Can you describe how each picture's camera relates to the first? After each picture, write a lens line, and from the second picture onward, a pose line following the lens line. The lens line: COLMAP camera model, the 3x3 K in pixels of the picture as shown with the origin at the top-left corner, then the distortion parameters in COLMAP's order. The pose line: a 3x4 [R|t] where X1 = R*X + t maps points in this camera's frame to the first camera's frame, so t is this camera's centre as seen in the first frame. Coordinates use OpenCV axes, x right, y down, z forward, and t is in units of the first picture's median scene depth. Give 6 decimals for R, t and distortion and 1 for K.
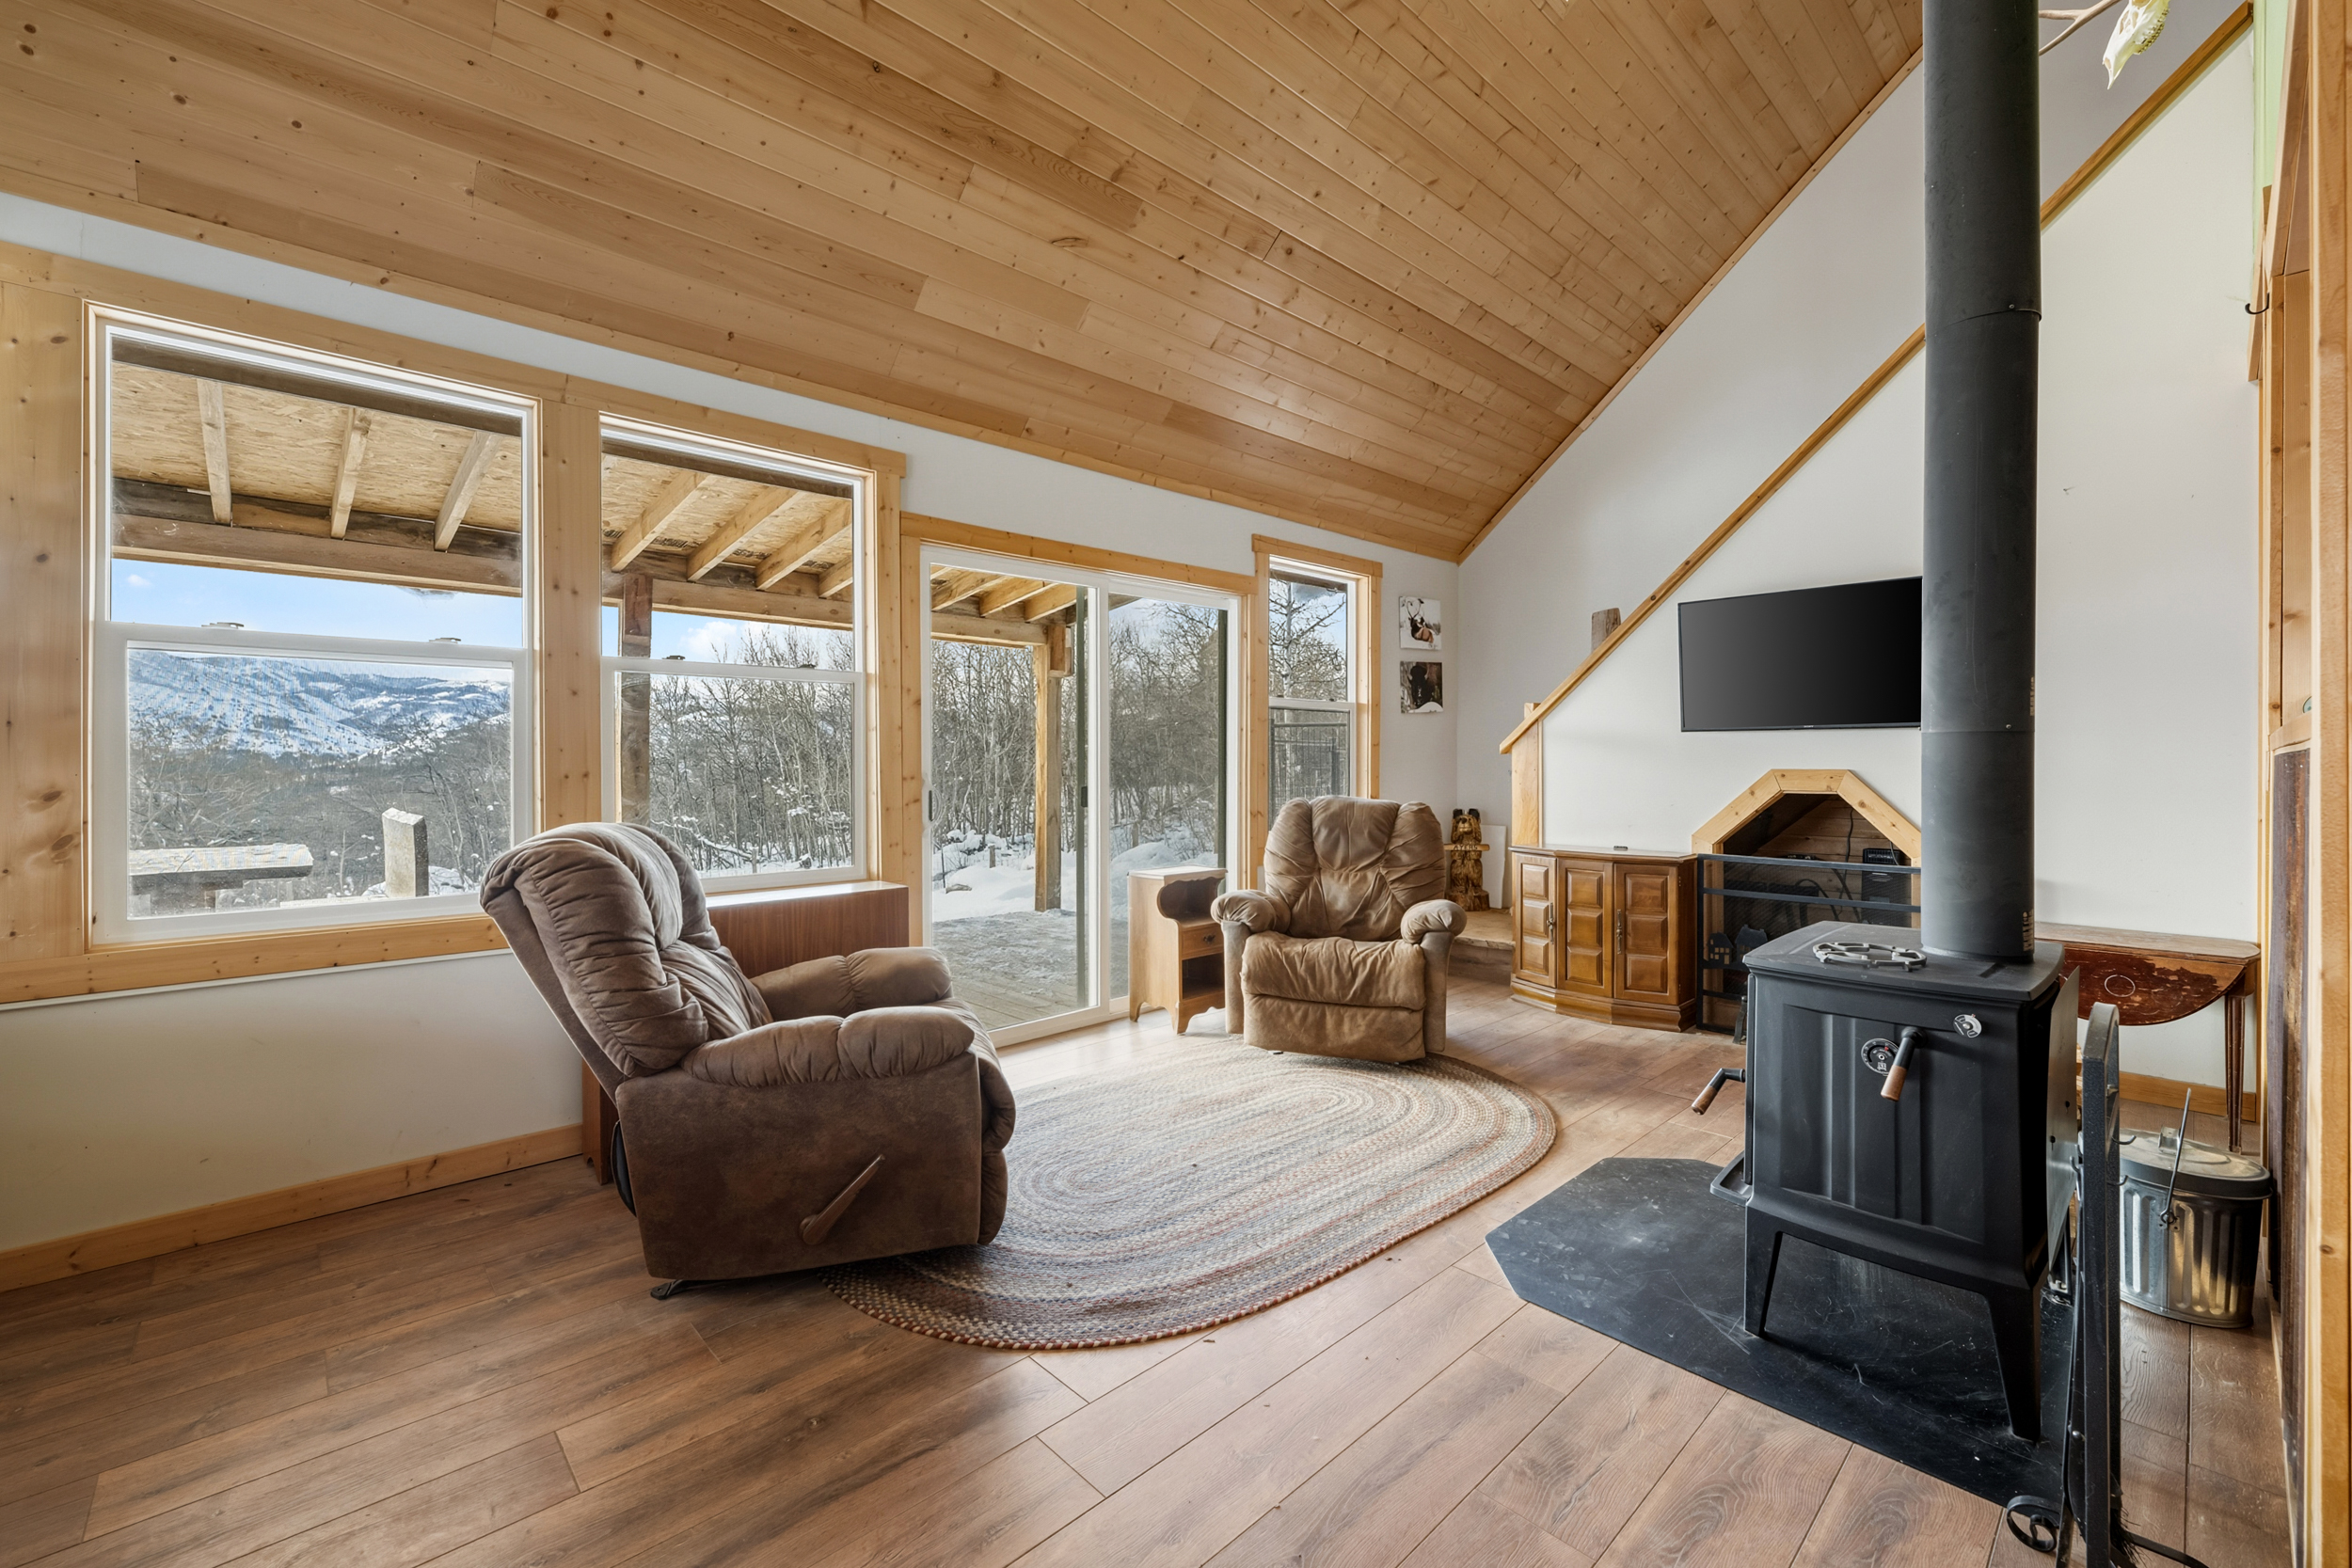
lens RADIAL K [[969.2, 0, 1180.0], [0, 969.2, 756.9], [0, 0, 1]] dist [0.001262, 0.000183]
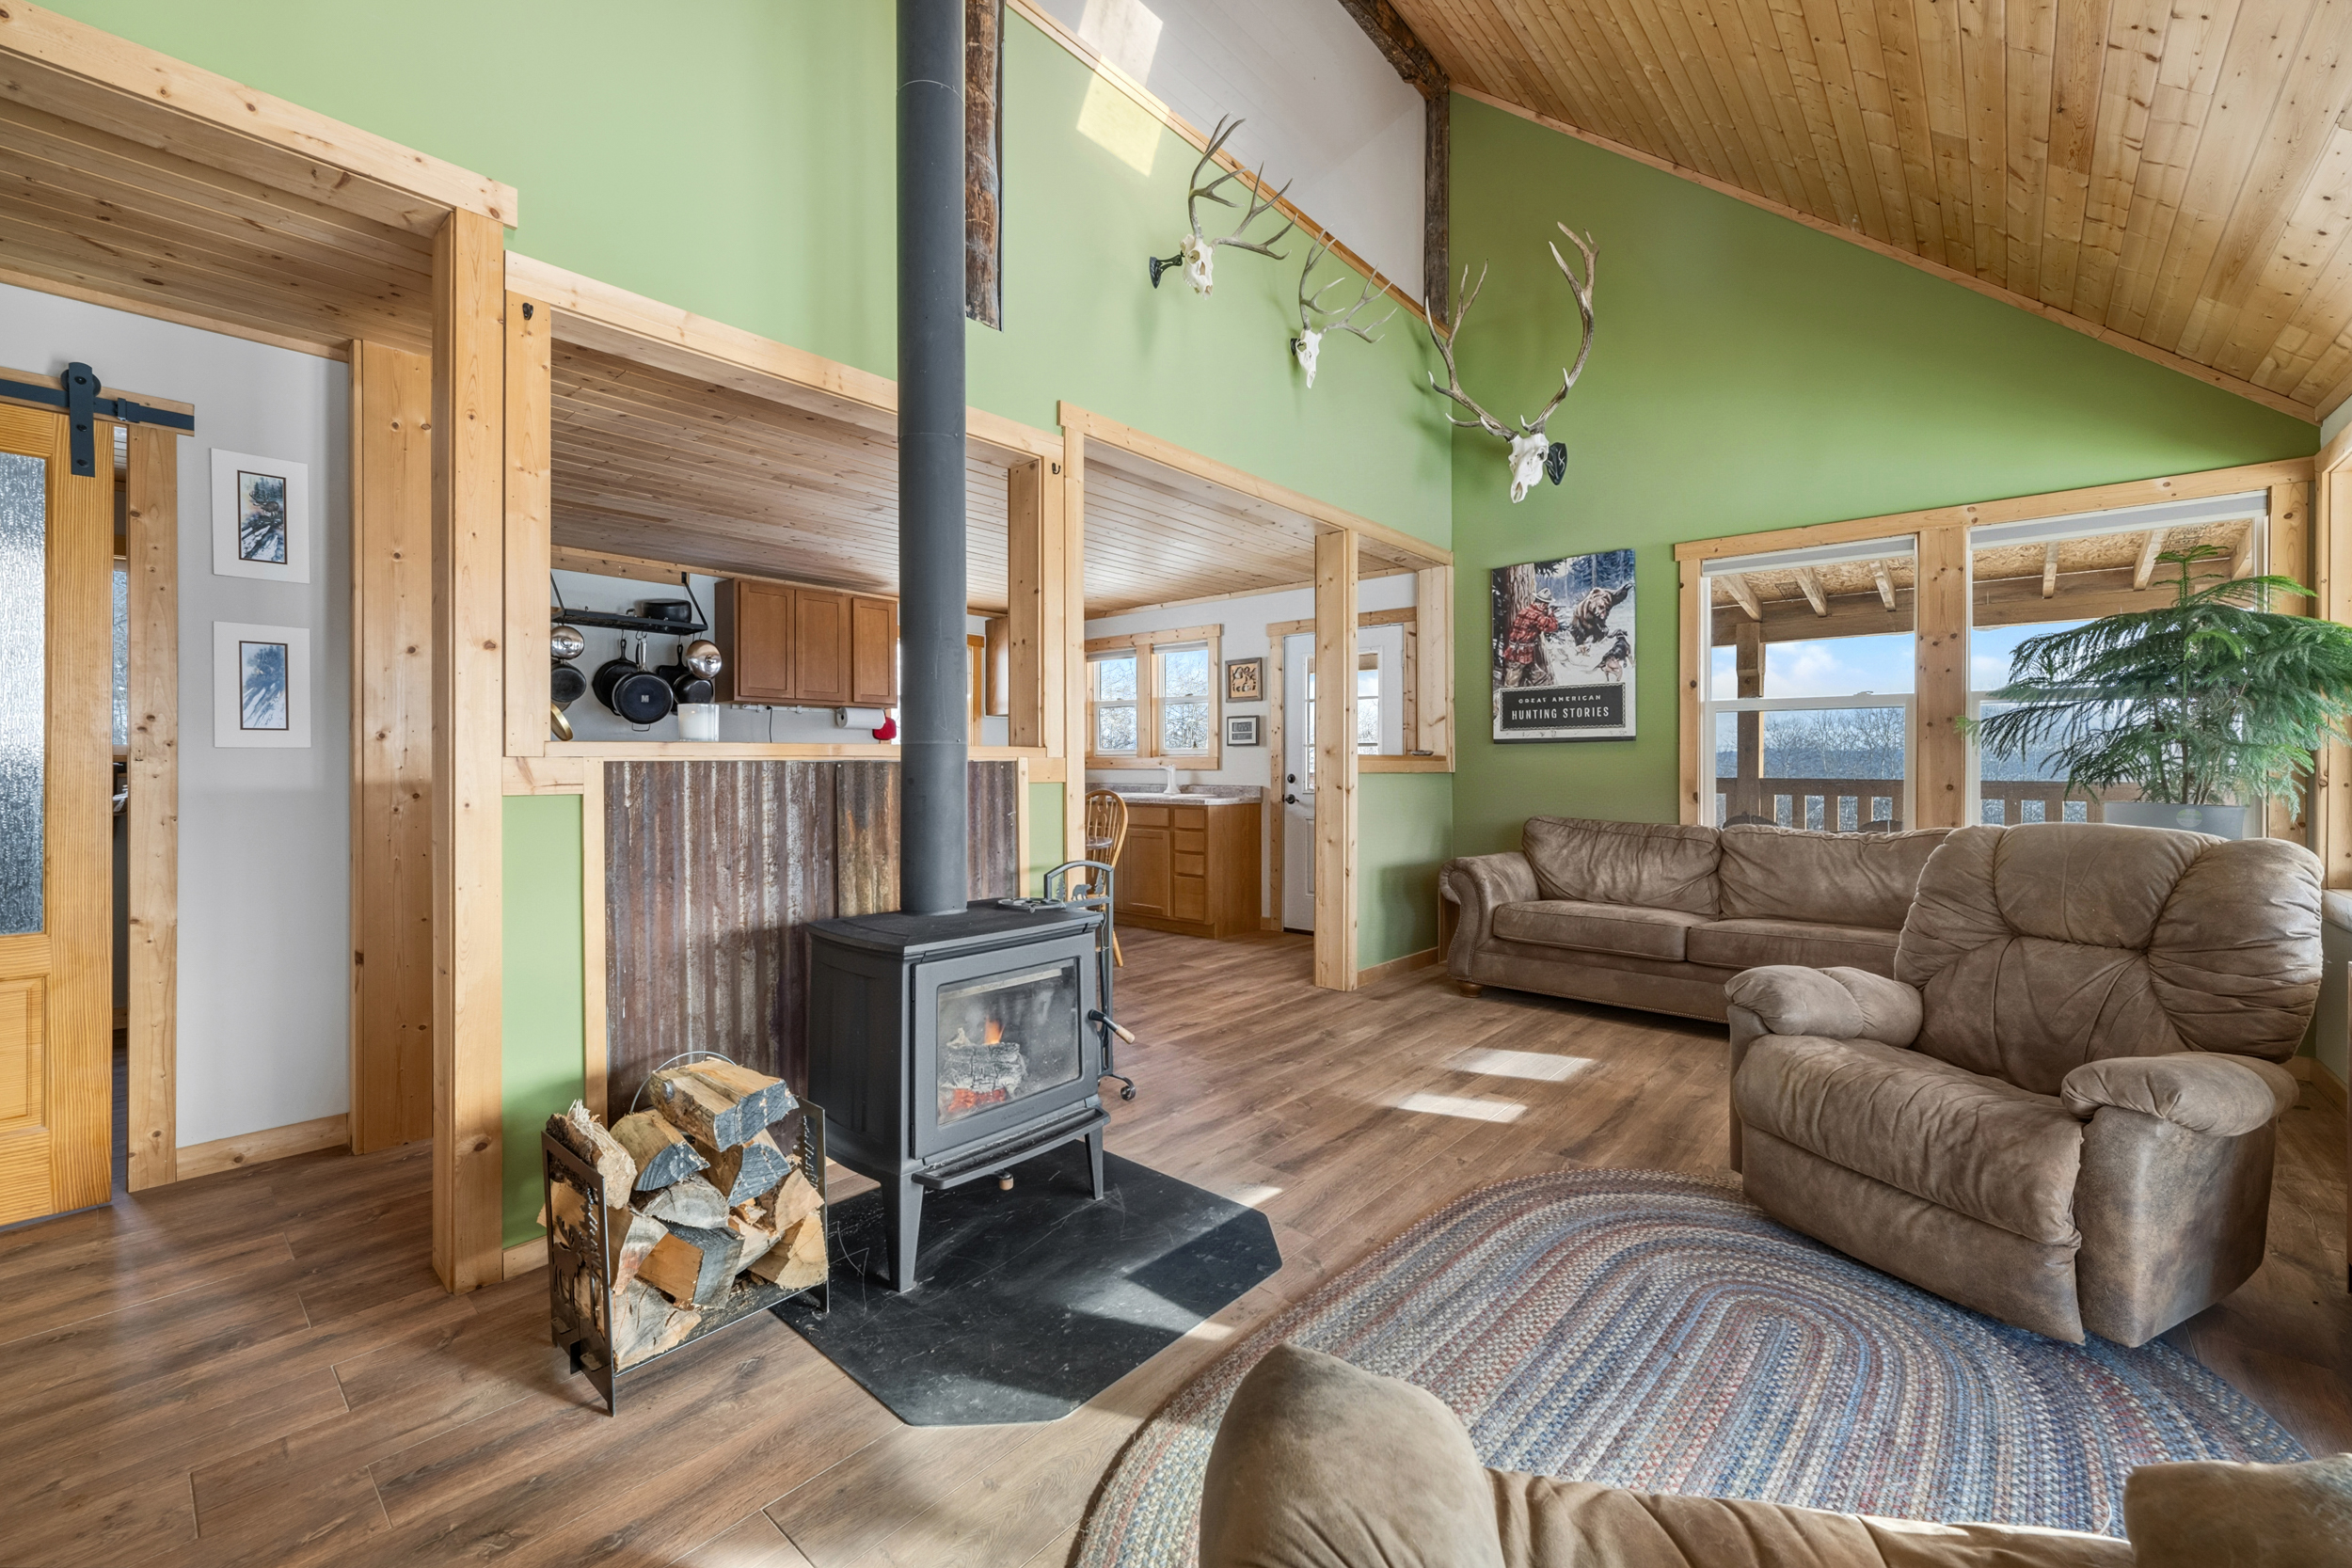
lens RADIAL K [[942.2, 0, 1167.2], [0, 942.2, 768.1], [0, 0, 1]] dist [-0.002861, 0.000591]
pose [[-0.995868, 0.001454, -0.090805, 0.339829], [0.001364, 0.999999, 0.001050, 0.003582], [0.090806, 0.000922, -0.995868, 1.273393]]
